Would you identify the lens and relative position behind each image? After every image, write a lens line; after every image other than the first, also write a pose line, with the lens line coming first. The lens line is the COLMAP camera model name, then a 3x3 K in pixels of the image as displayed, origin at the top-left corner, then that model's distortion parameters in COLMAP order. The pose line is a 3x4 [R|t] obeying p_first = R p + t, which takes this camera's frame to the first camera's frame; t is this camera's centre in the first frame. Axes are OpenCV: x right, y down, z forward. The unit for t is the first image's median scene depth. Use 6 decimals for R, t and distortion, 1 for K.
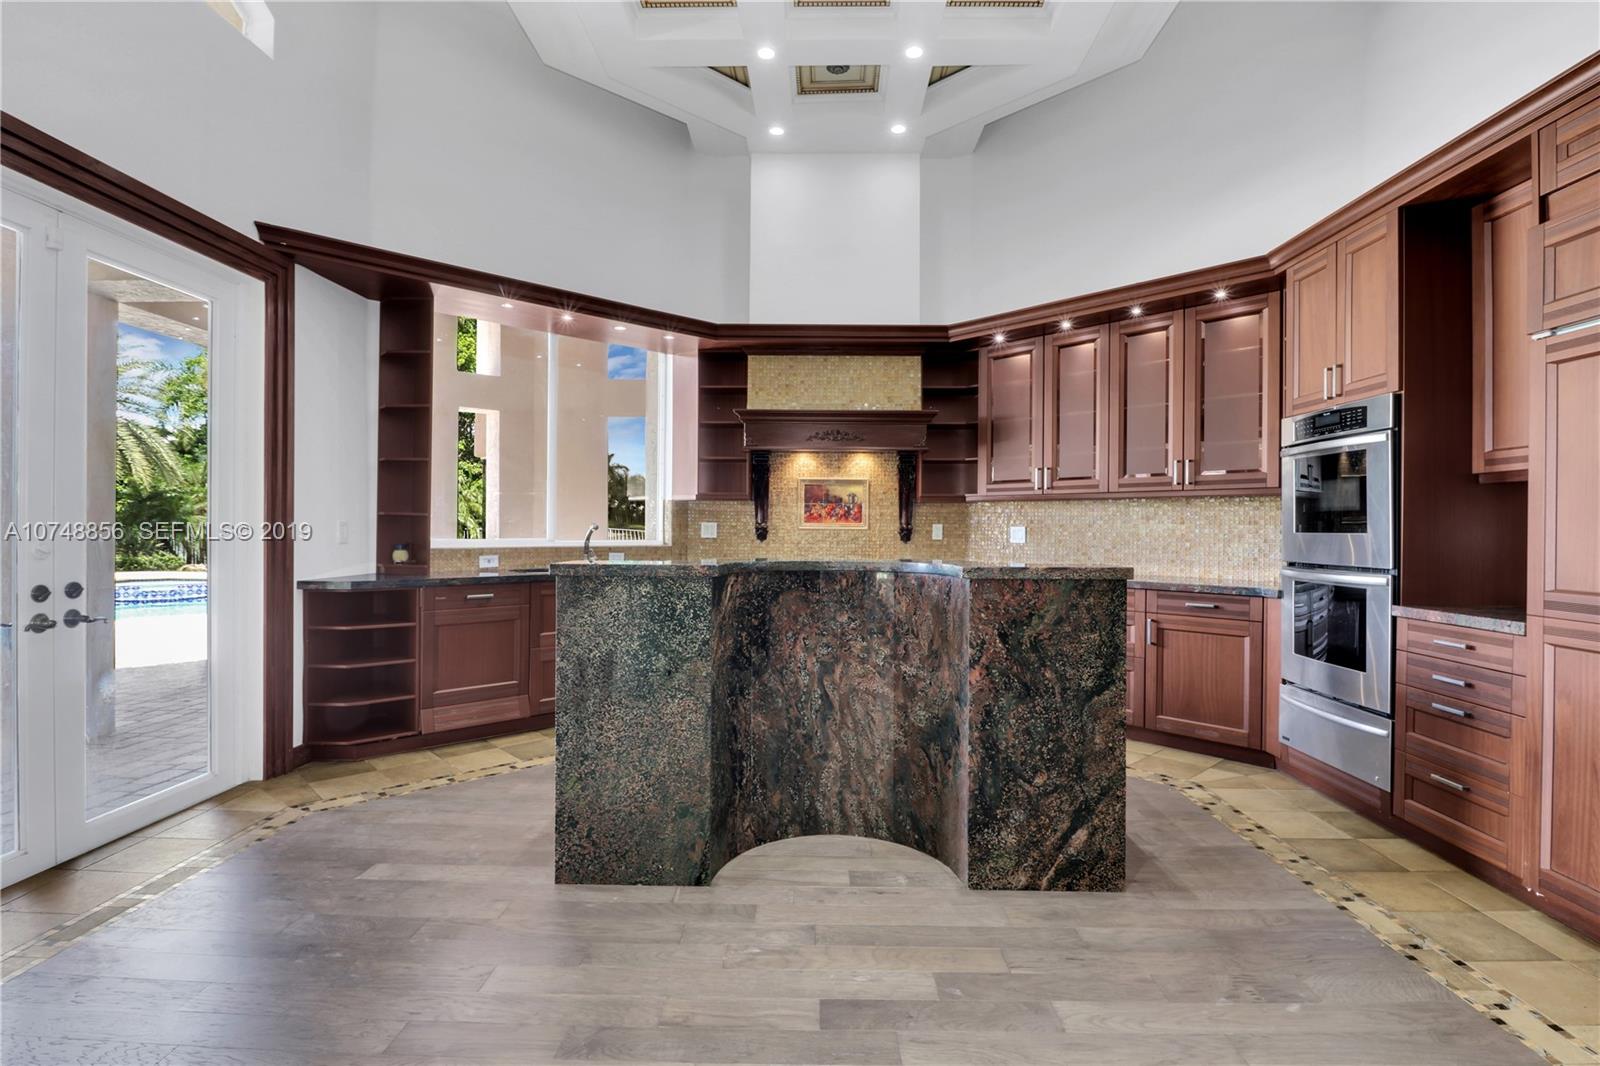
lens RADIAL K [[747.5, 0, 800.0], [0, 747.5, 533.0], [0, 0, 1]] dist [-0.009891, -0.001308]
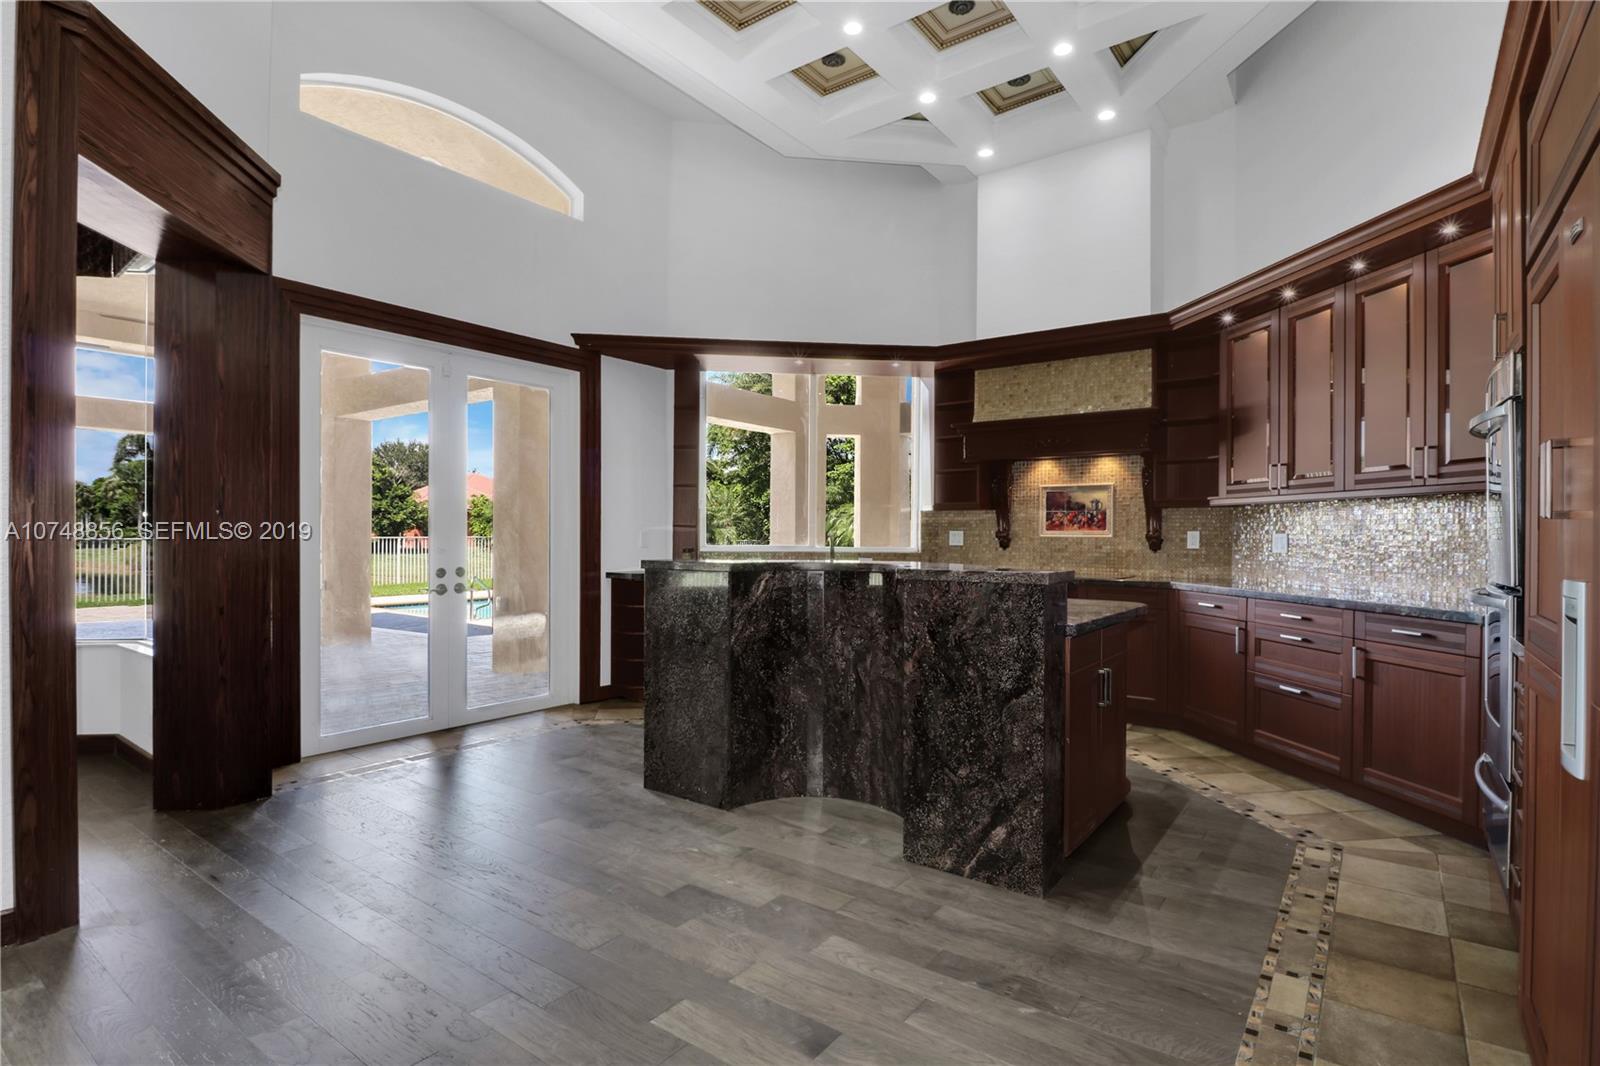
lens RADIAL K [[746.3, 0, 798.8], [0, 746.3, 542.1], [0, 0, 1]] dist [0.000331, -0.013106]
pose [[0.830946, 0.002242, -0.556349, 0.595643], [-0.002816, 0.999996, -0.000176, 0.005233], [0.556346, 0.001713, 0.830949, -0.007548]]
